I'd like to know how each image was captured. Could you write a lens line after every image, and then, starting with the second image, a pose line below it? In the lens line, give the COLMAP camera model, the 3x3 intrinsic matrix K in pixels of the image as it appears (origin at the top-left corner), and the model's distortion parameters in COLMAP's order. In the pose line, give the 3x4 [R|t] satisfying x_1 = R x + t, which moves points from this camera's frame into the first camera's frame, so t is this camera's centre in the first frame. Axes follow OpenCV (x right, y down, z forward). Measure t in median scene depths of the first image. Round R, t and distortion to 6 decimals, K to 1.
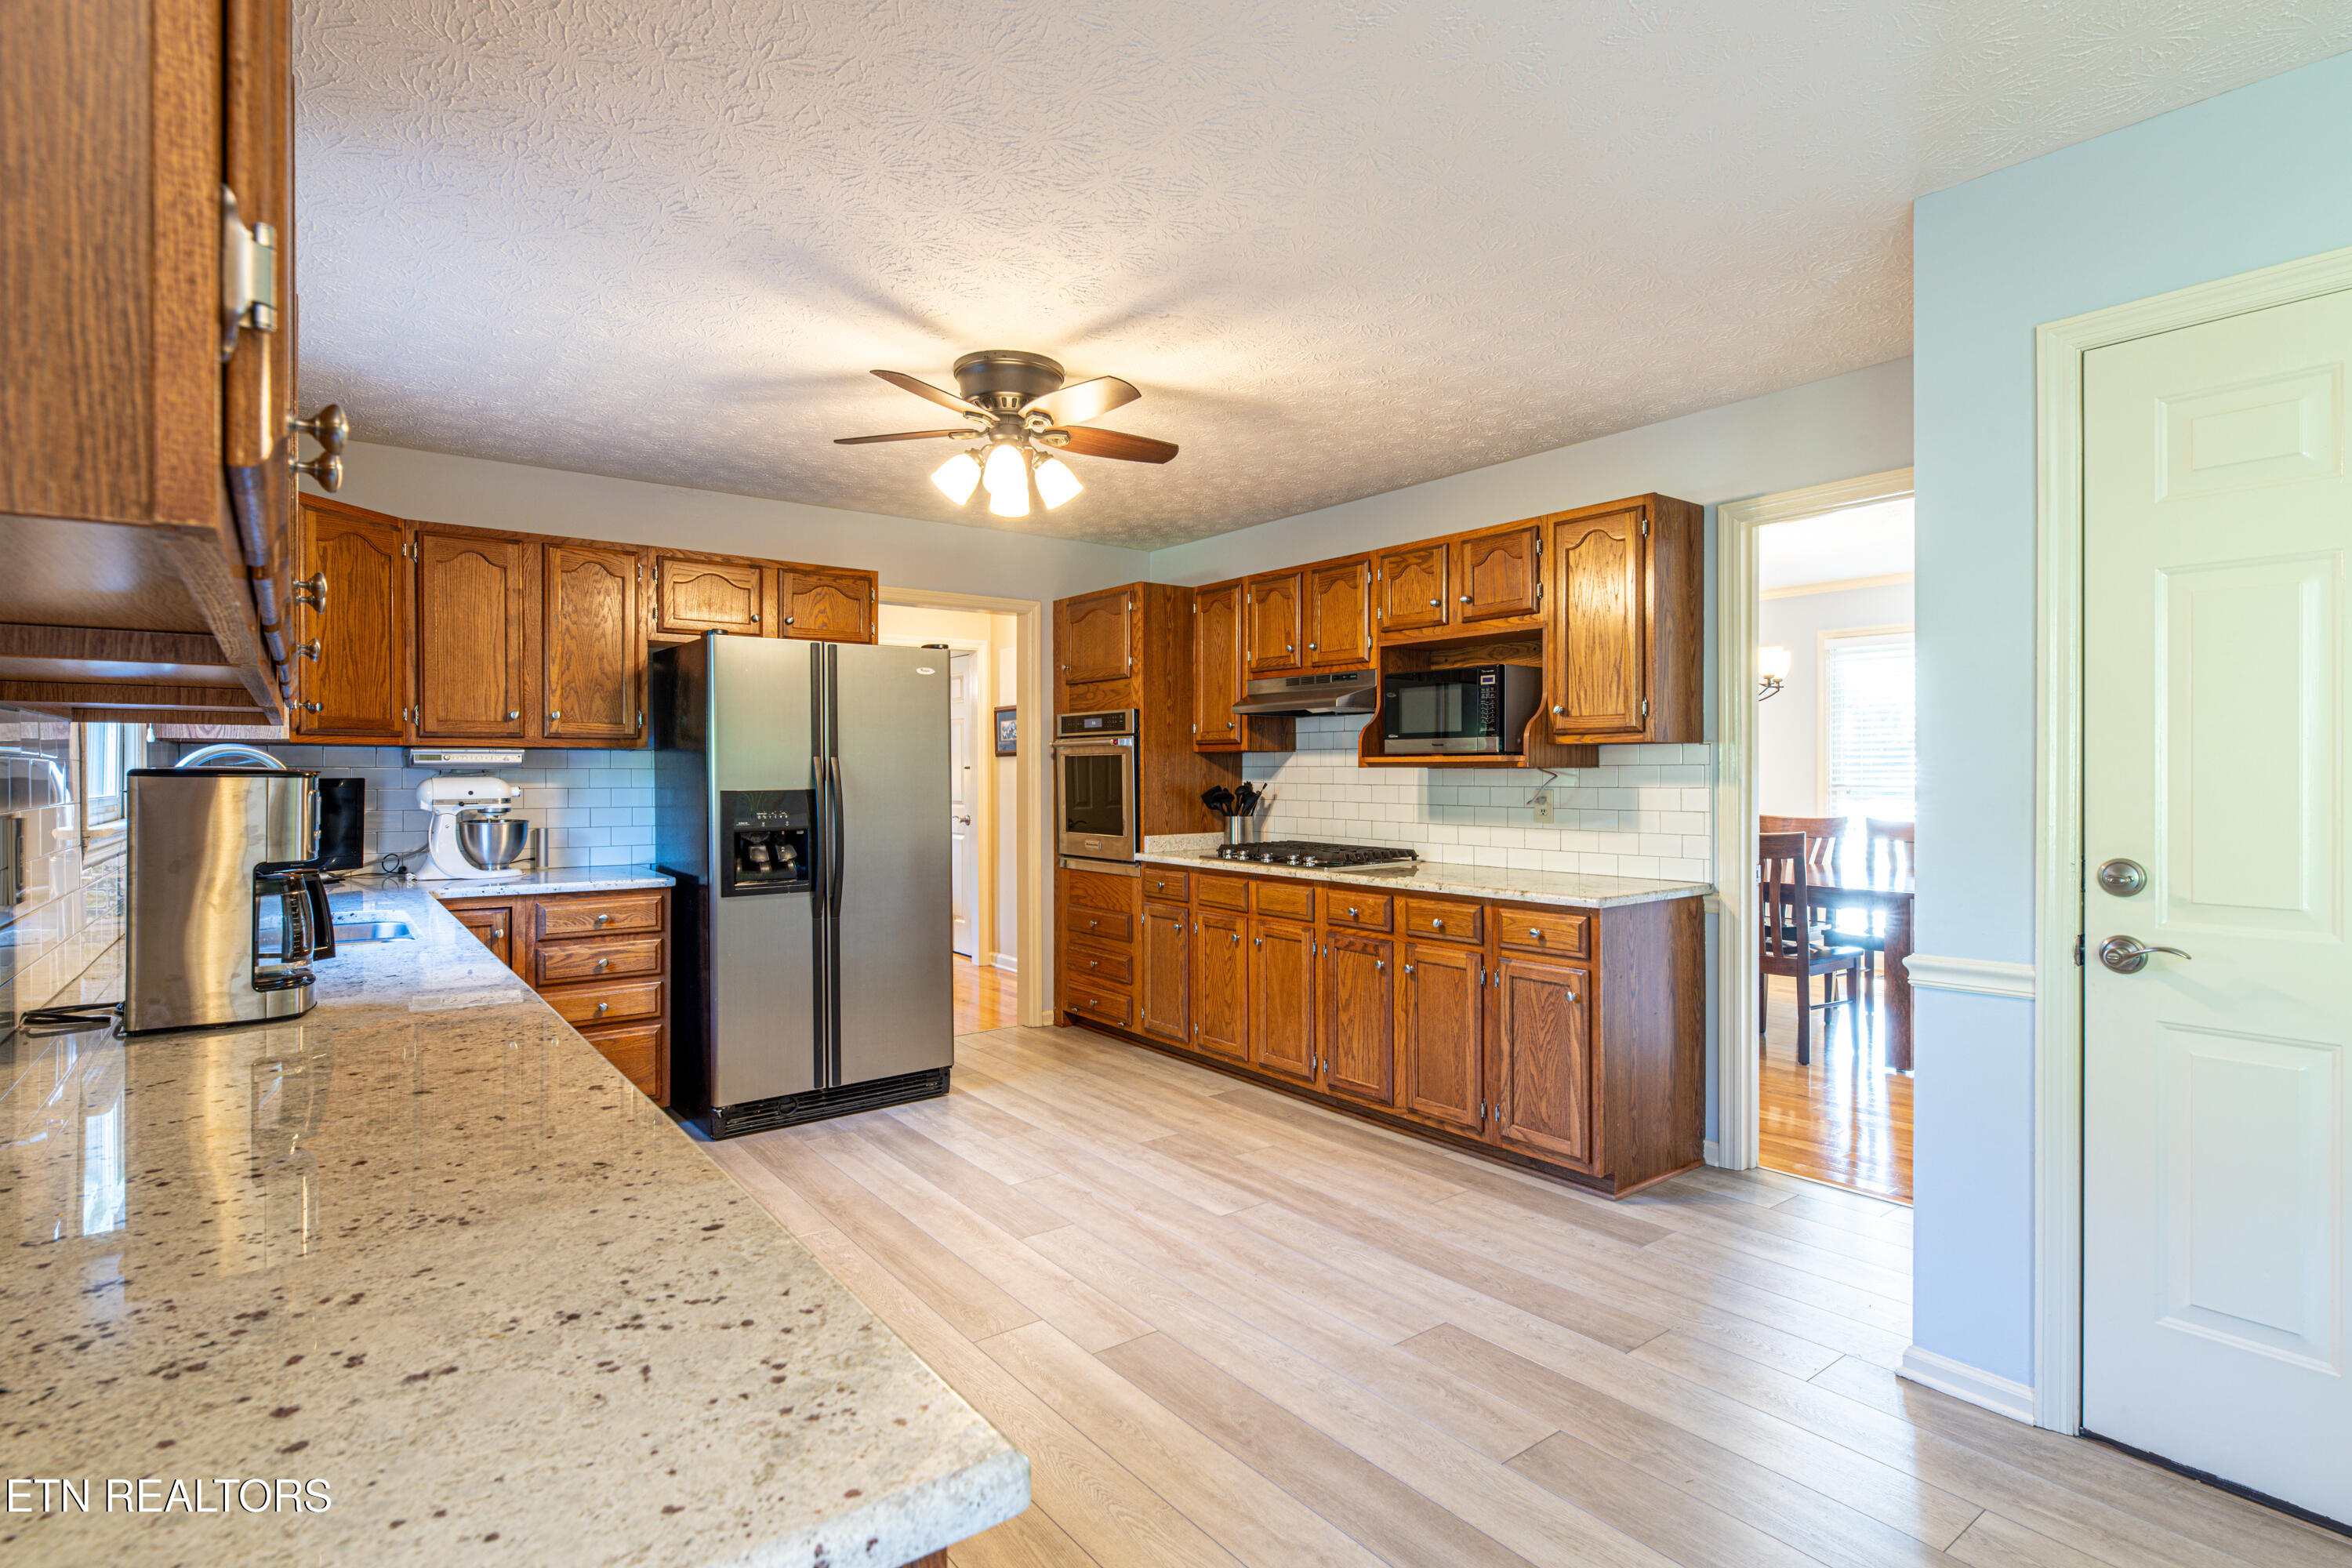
lens RADIAL K [[1157.3, 0, 1186.0], [0, 1157.3, 772.9], [0, 0, 1]] dist [-0.001326, -0.000187]
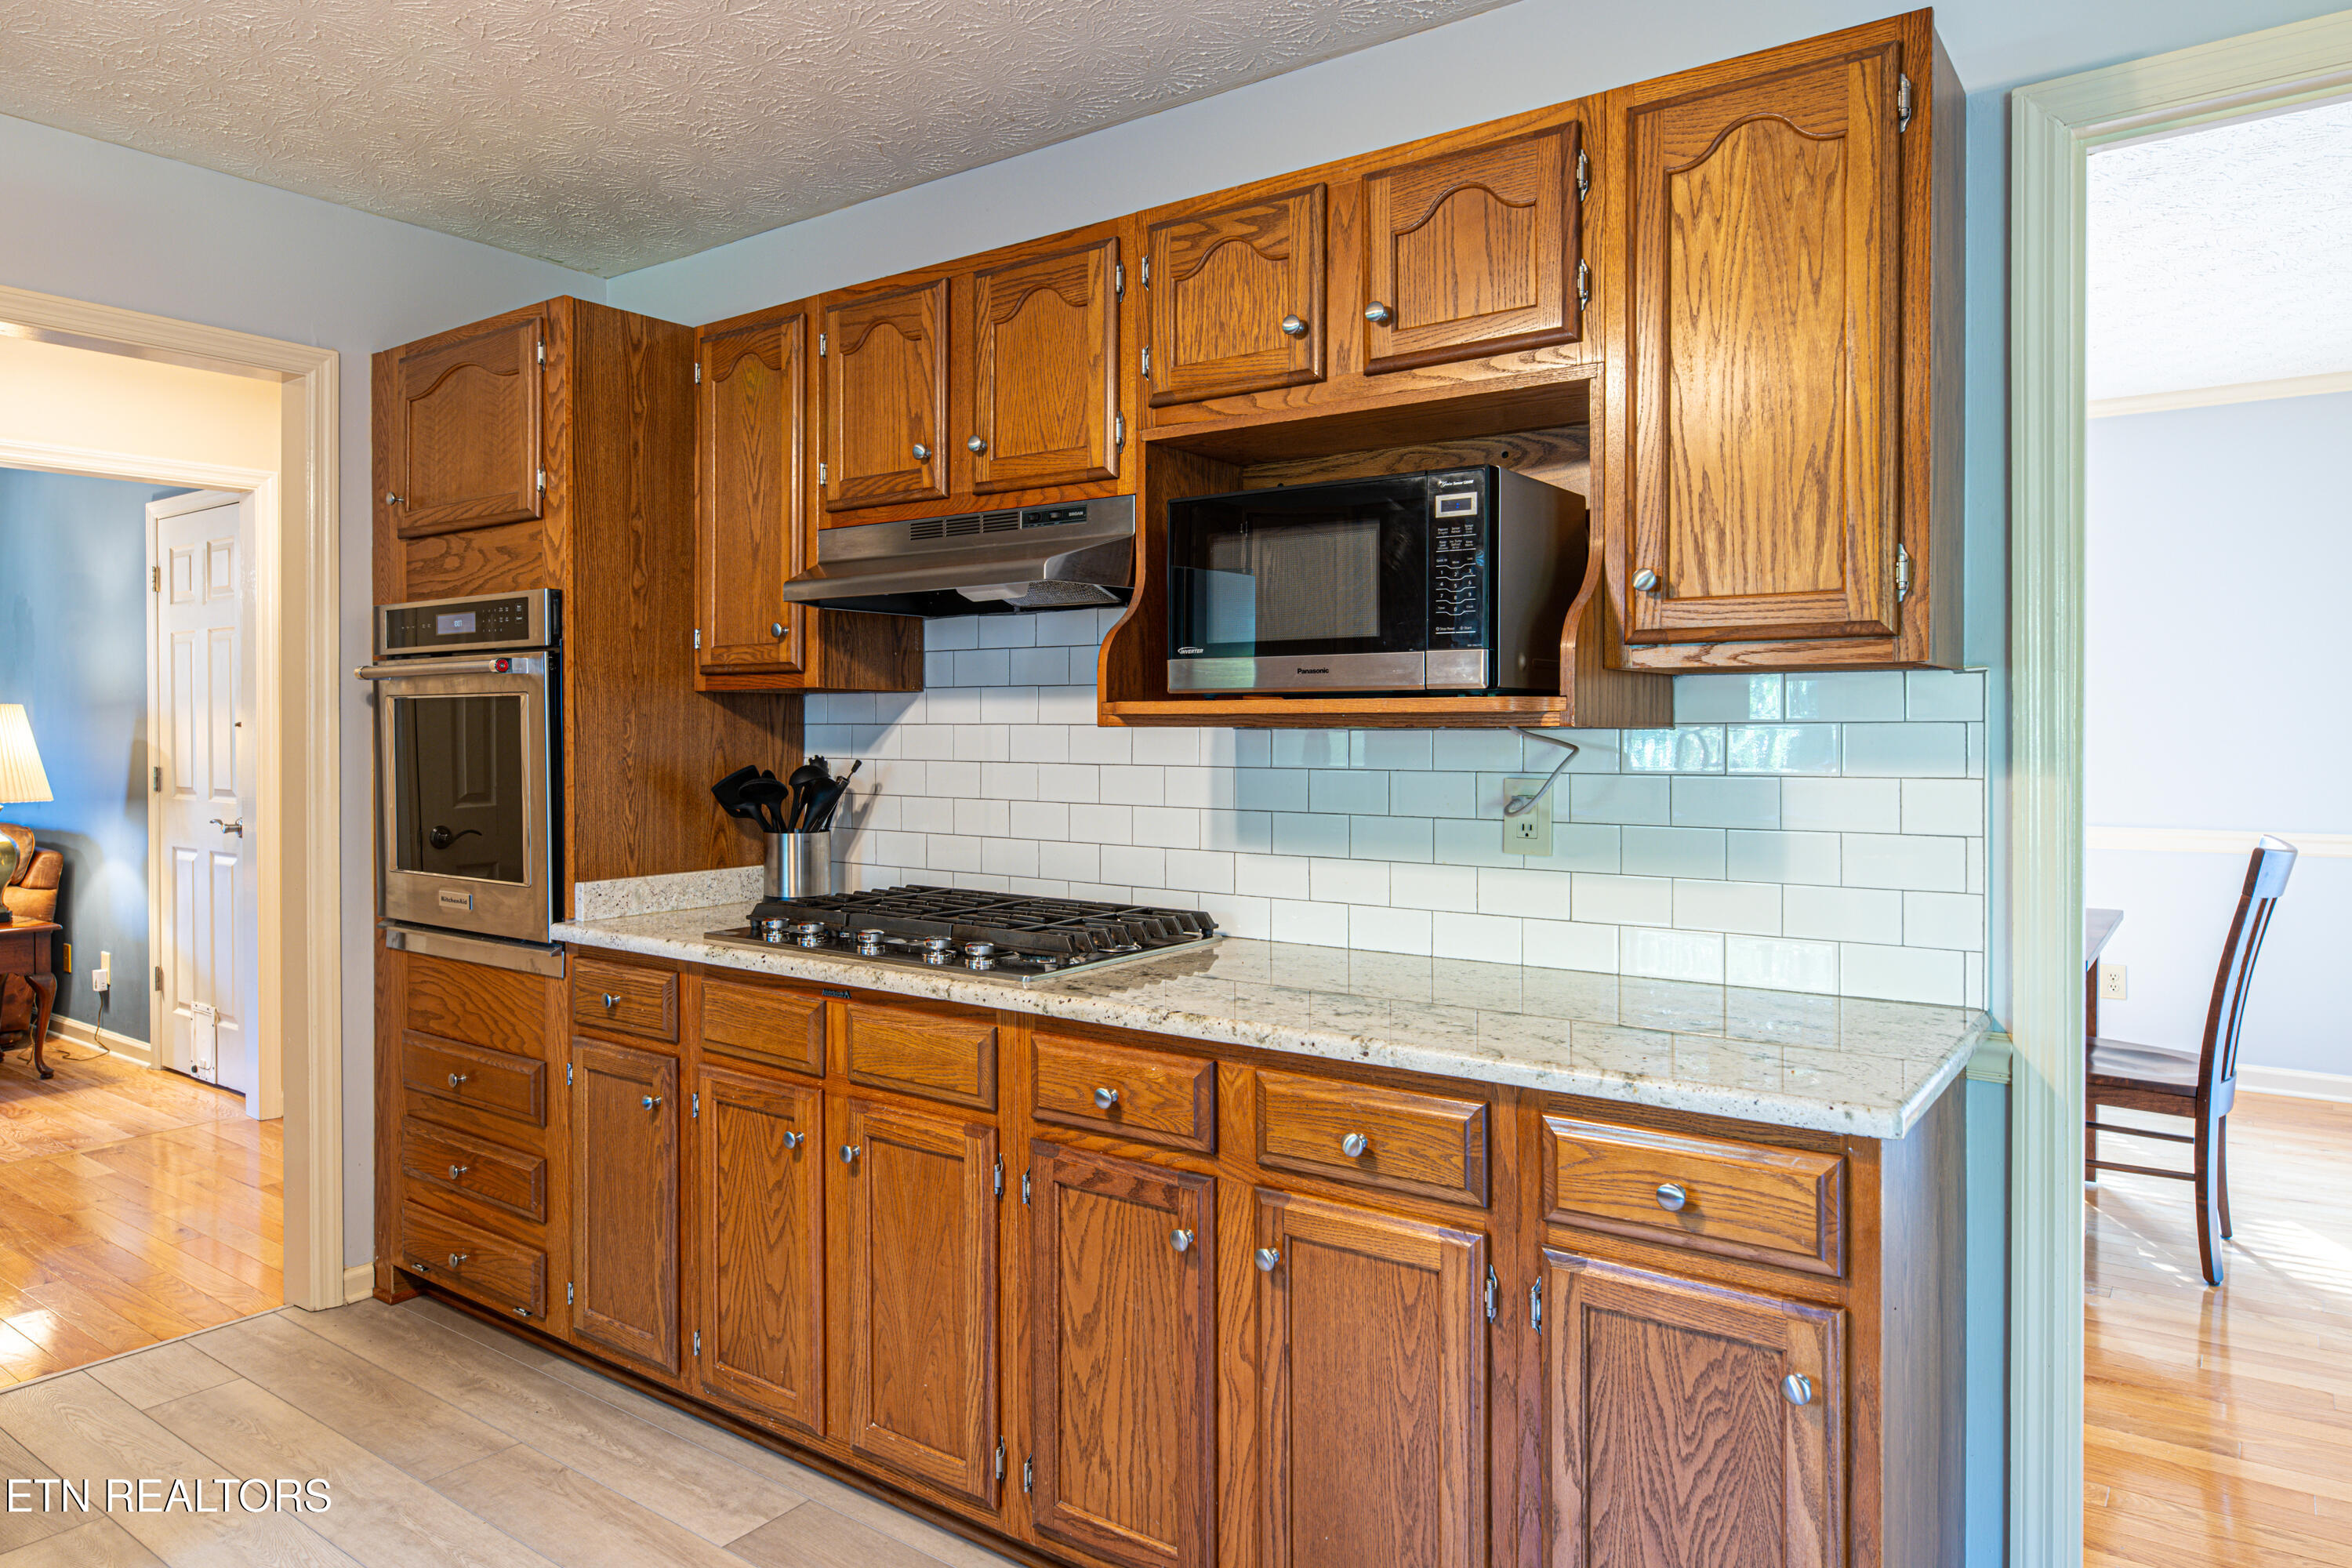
lens RADIAL K [[1513.7, 0, 1161.6], [0, 1513.7, 734.7], [0, 0, 1]] dist [-0.000036, -0.000368]
pose [[0.958202, -0.000409, 0.286094, 0.013601], [-0.000235, 0.999998, 0.002218, -0.002729], [-0.286094, -0.002192, 0.958199, 0.427240]]
